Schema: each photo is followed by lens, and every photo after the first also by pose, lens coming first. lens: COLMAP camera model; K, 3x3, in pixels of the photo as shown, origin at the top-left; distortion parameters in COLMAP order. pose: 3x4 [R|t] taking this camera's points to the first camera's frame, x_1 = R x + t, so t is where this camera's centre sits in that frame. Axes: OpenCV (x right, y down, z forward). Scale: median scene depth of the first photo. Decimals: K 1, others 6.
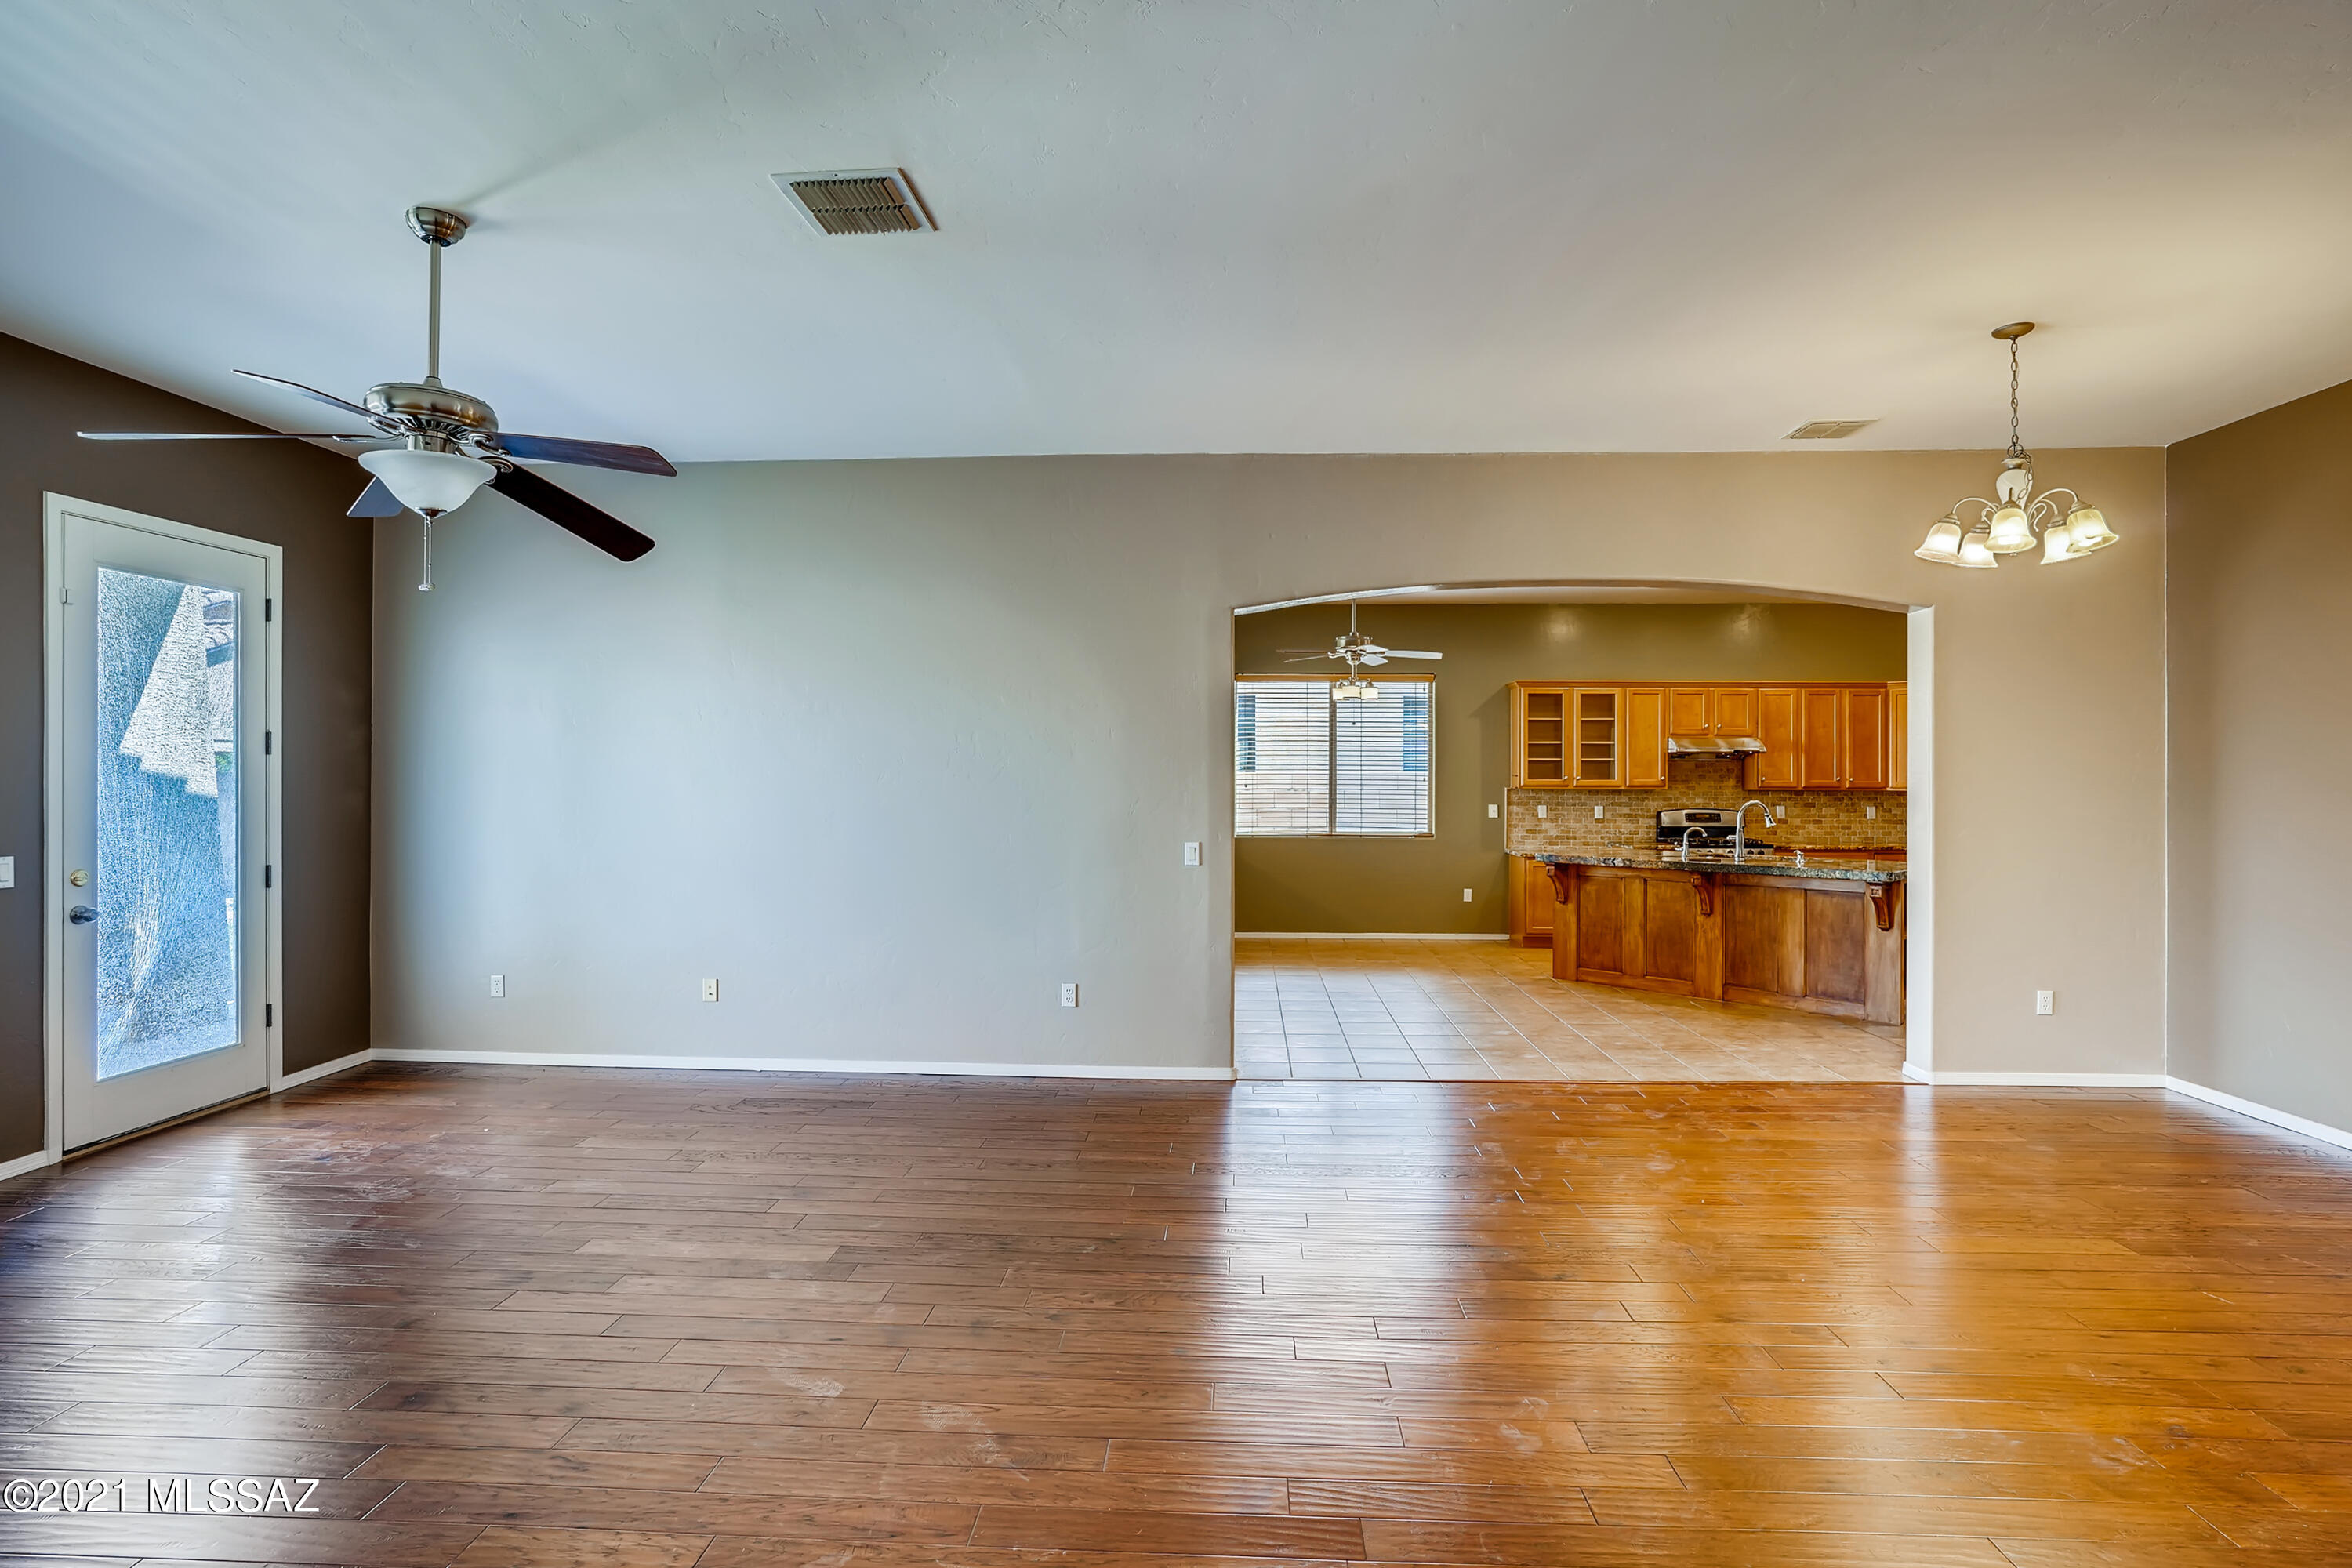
lens RADIAL K [[1170.6, 0, 1192.5], [0, 1170.6, 773.9], [0, 0, 1]] dist [-0.039706, 0.019448]
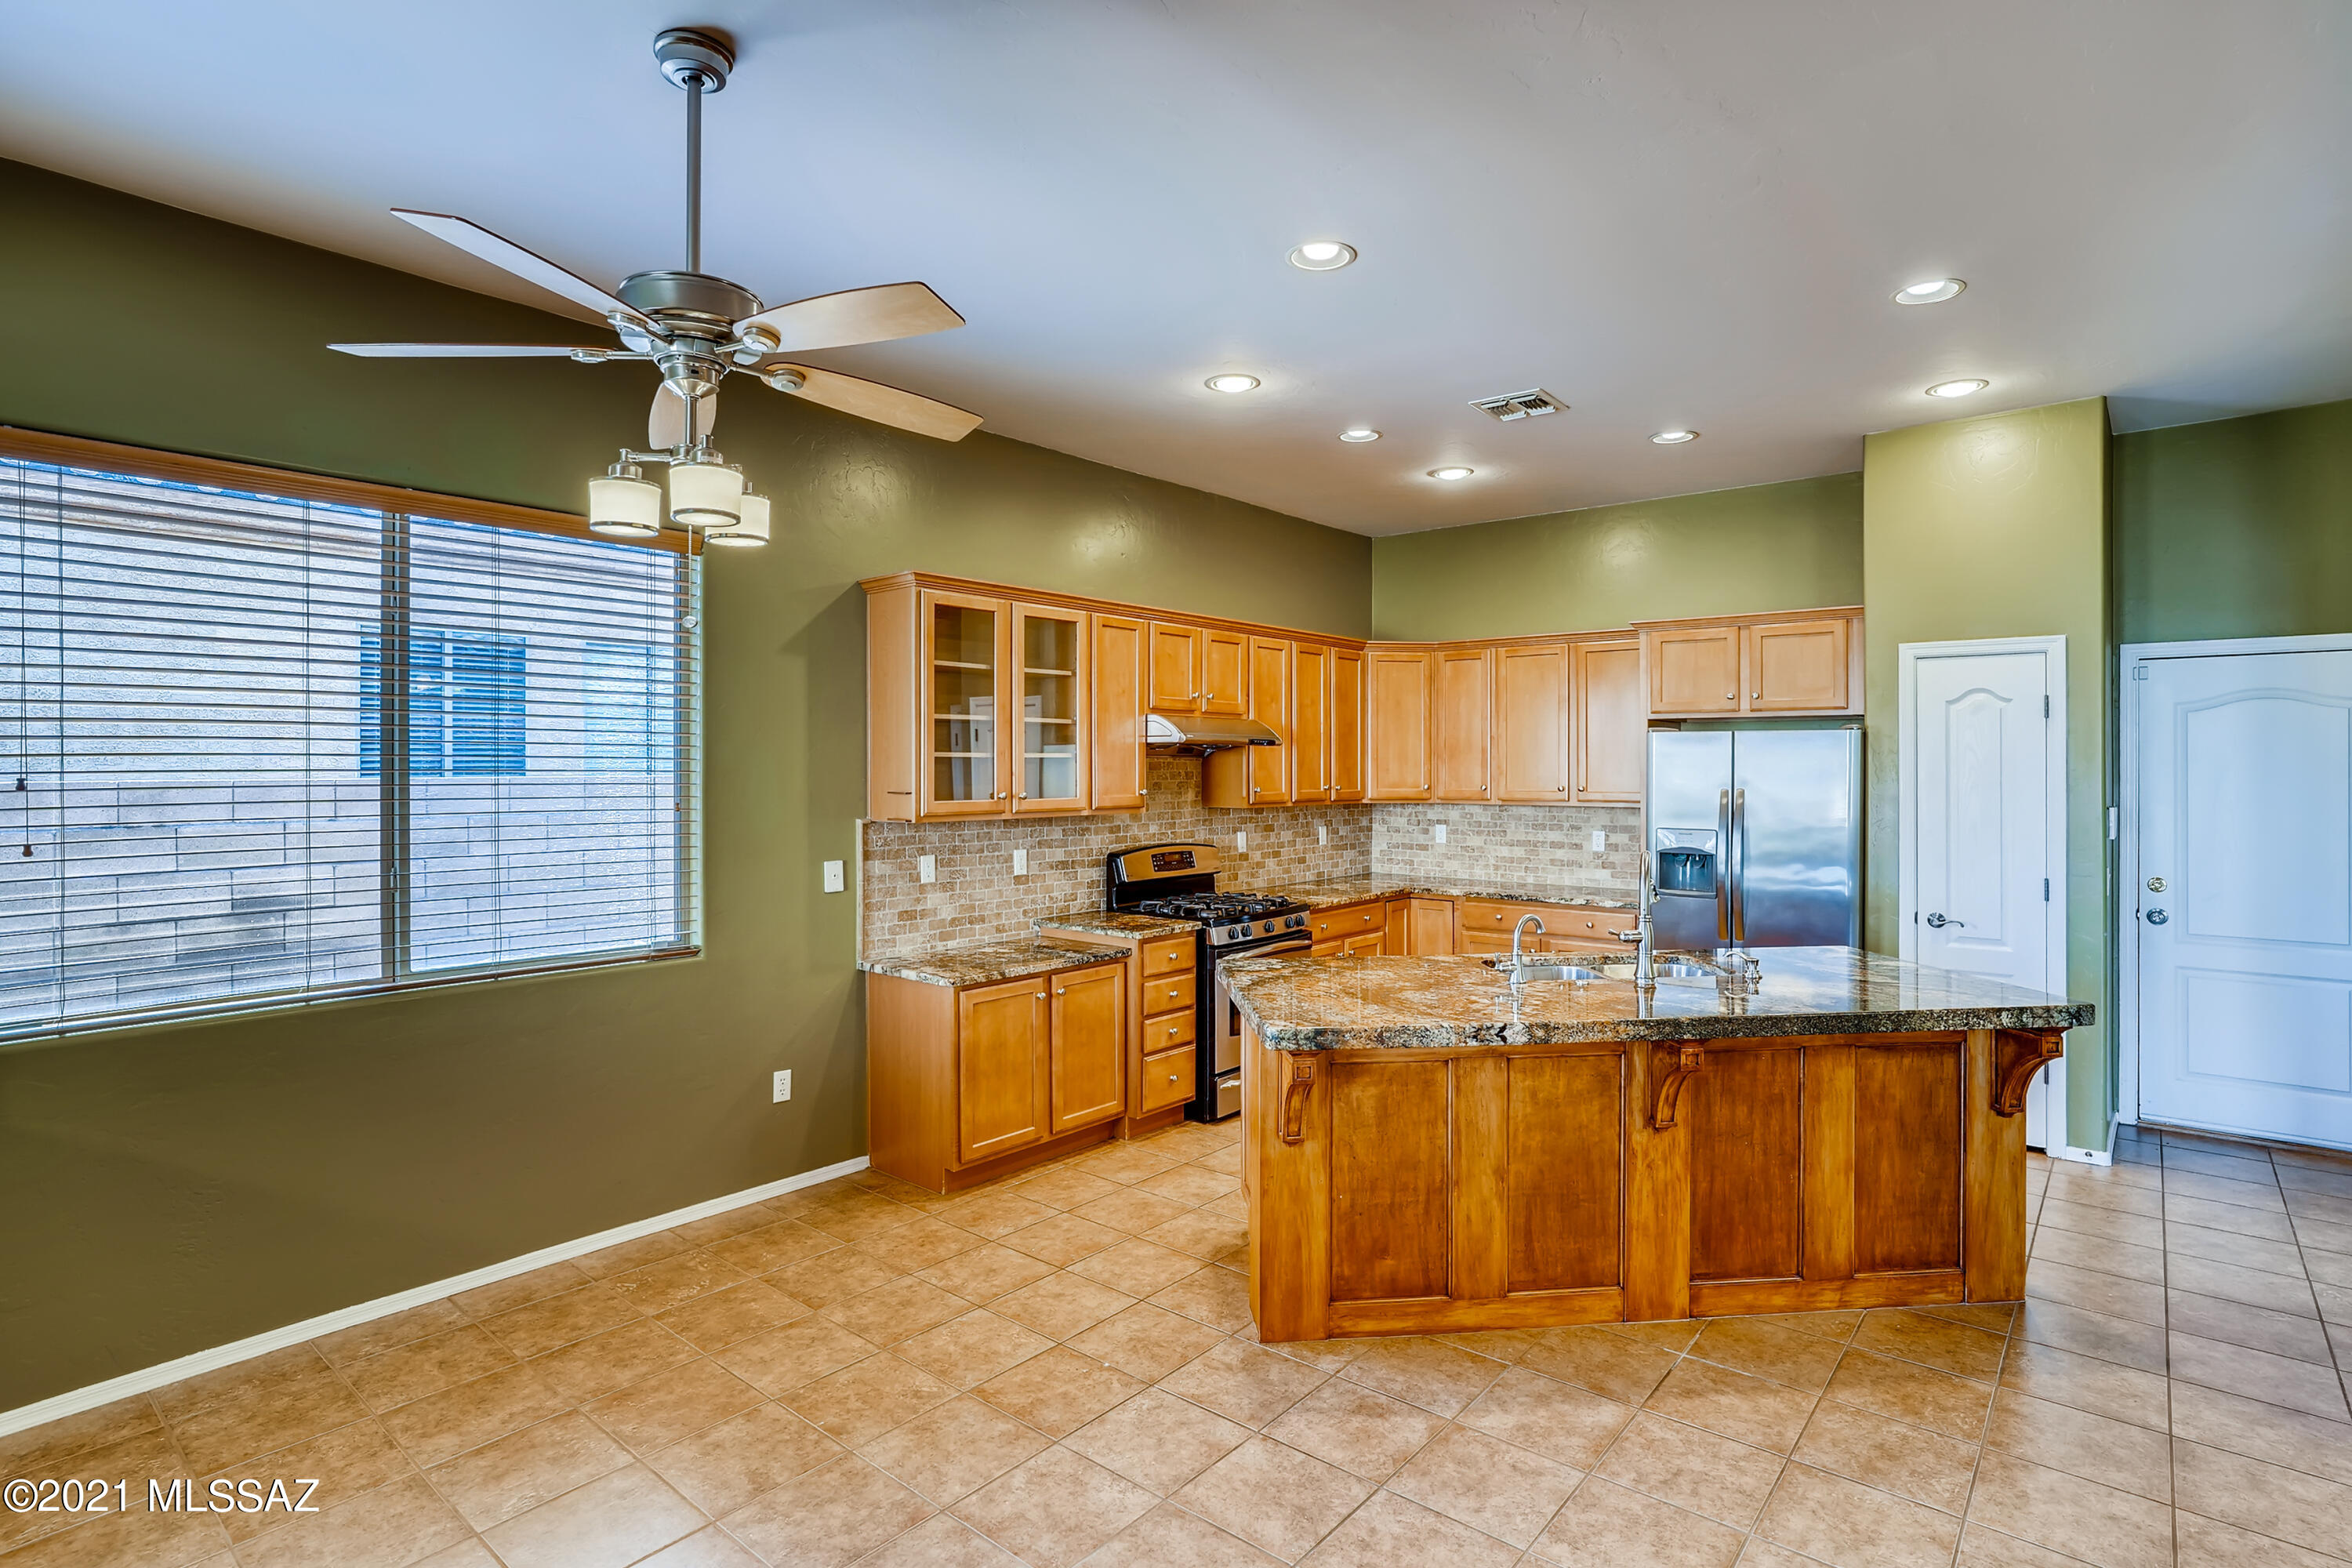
lens RADIAL K [[1170.6, 0, 1188.5], [0, 1170.6, 762.4], [0, 0, 1]] dist [-0.039706, 0.019448]
pose [[0.609193, -0.001650, 0.793020, -0.000227], [0.001180, 0.999999, 0.001174, -0.010087], [-0.793021, 0.000221, 0.609194, 0.660405]]
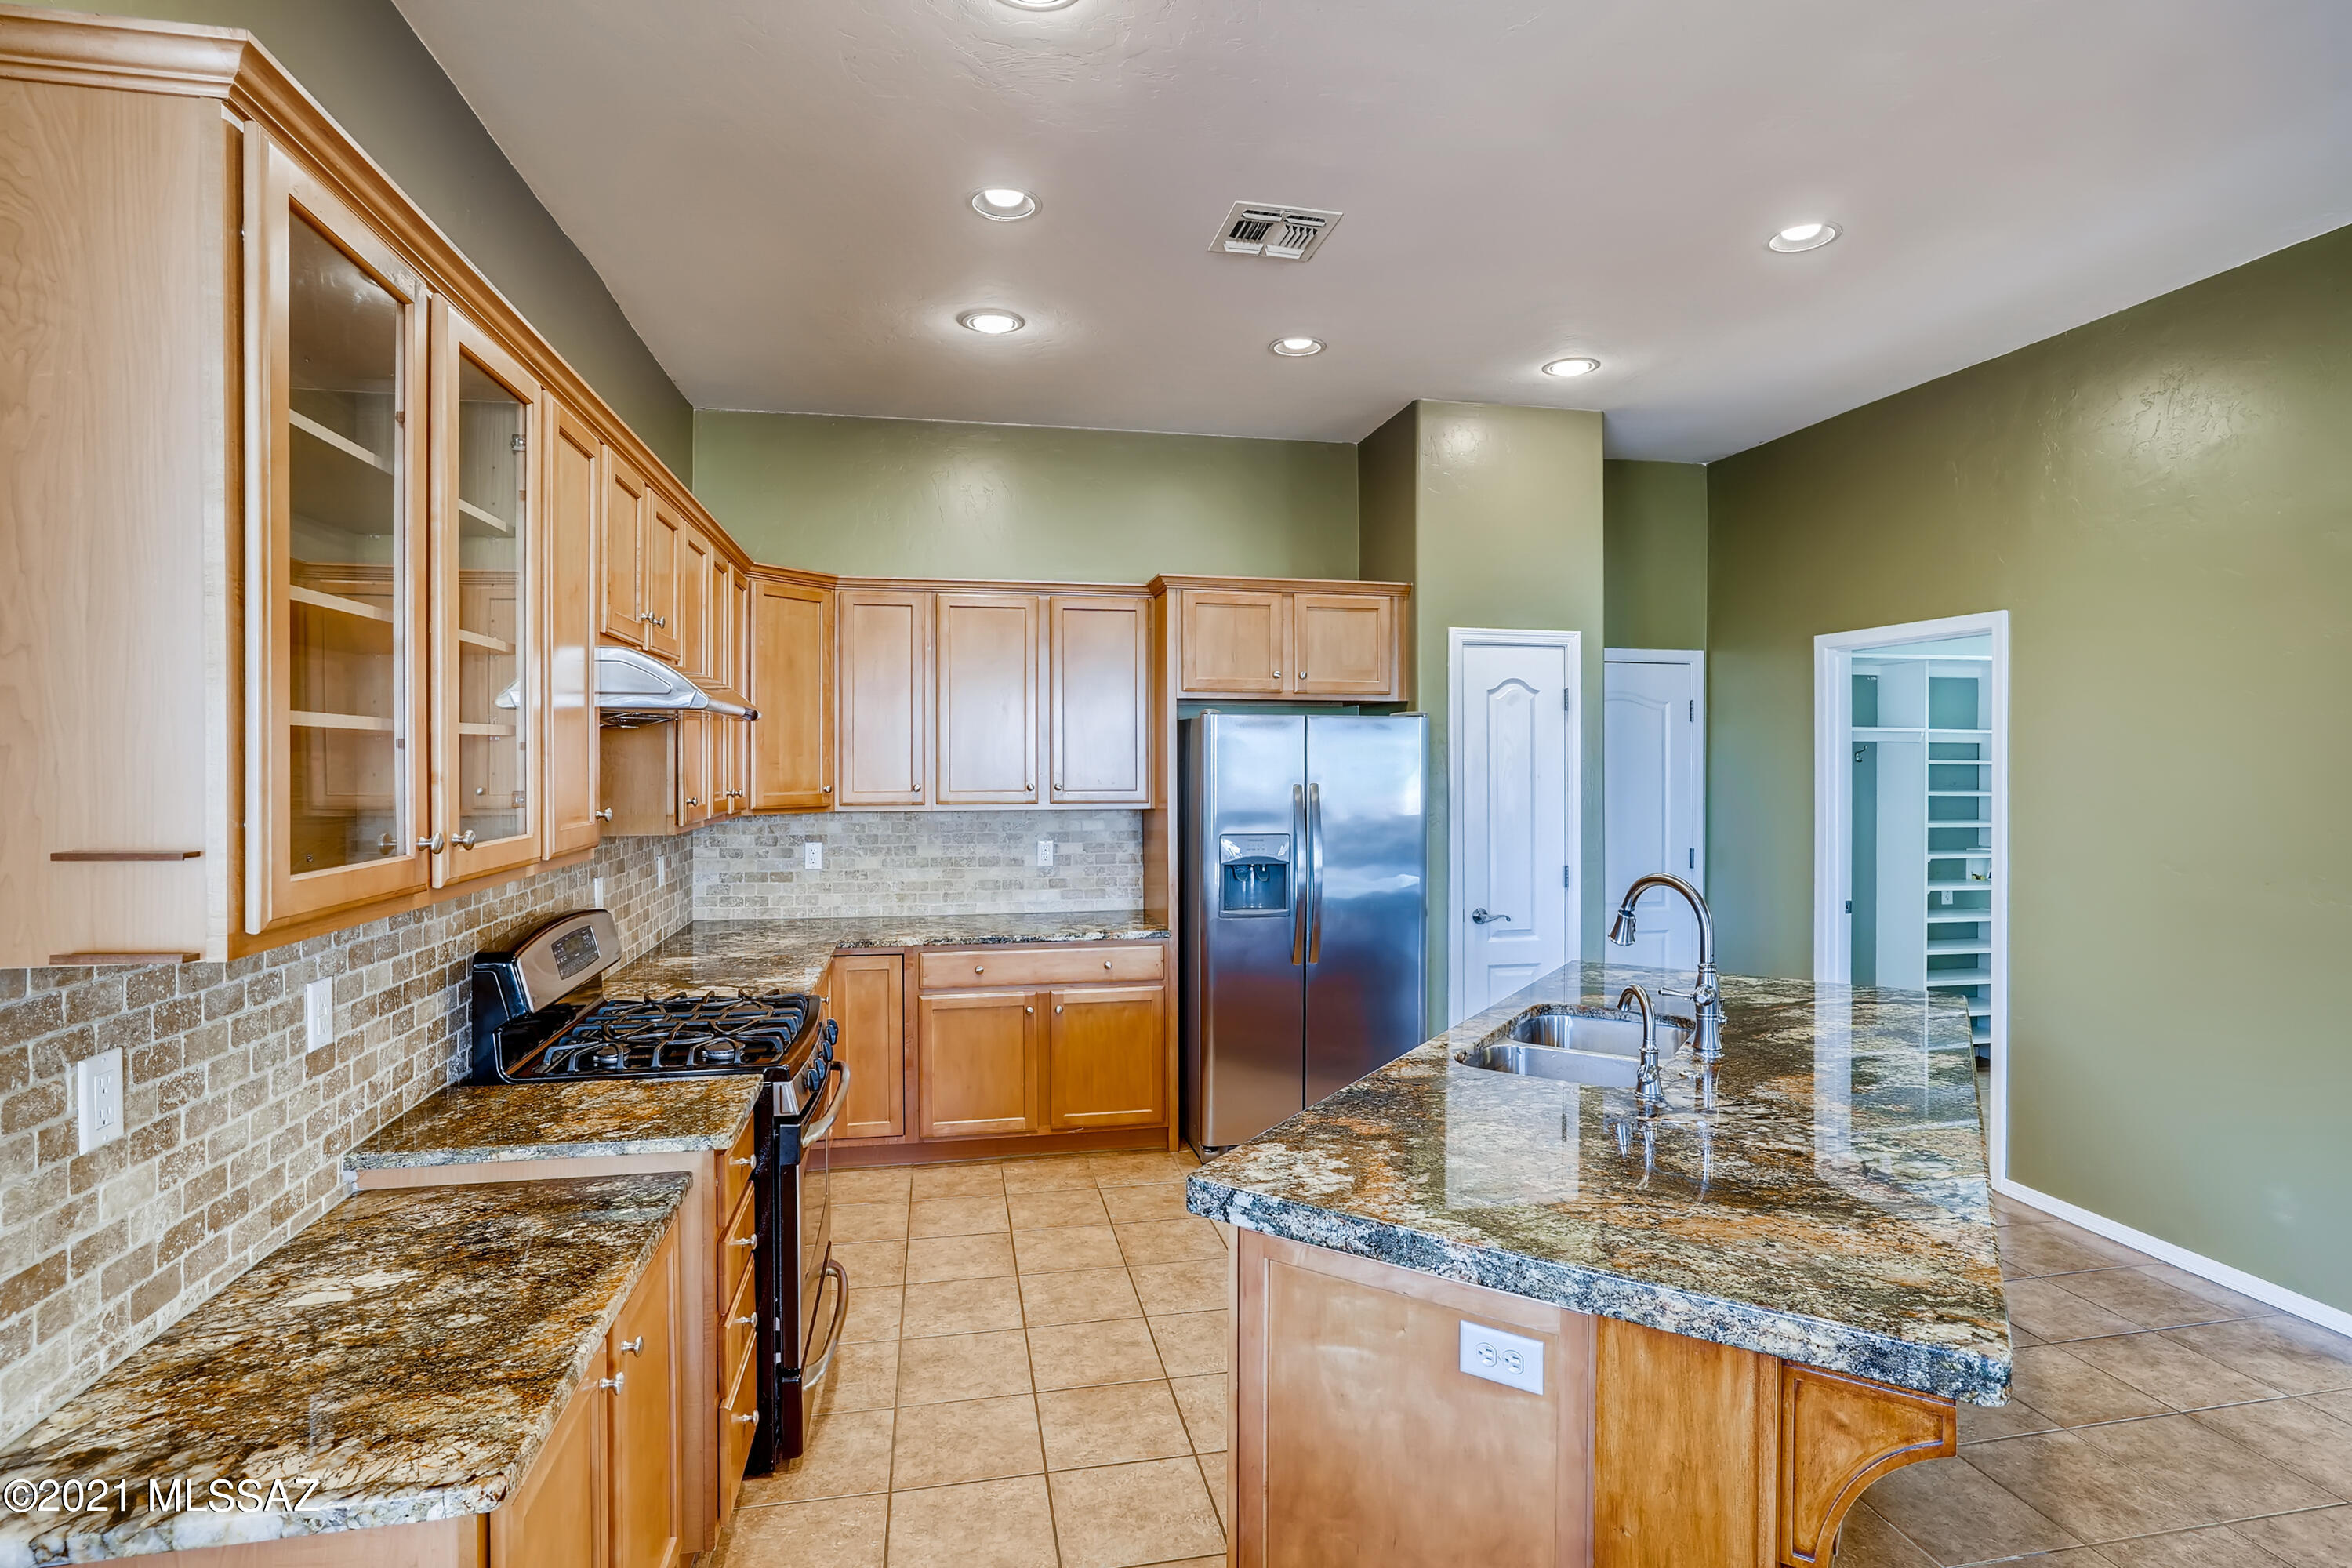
lens RADIAL K [[1170.6, 0, 1180.7], [0, 1170.6, 768.7], [0, 0, 1]] dist [-0.039706, 0.019448]
pose [[-0.237731, -0.013595, 0.971236, 0.142738], [-0.001237, 0.999905, 0.013694, -0.009151], [-0.971330, 0.002054, -0.237725, 0.936066]]
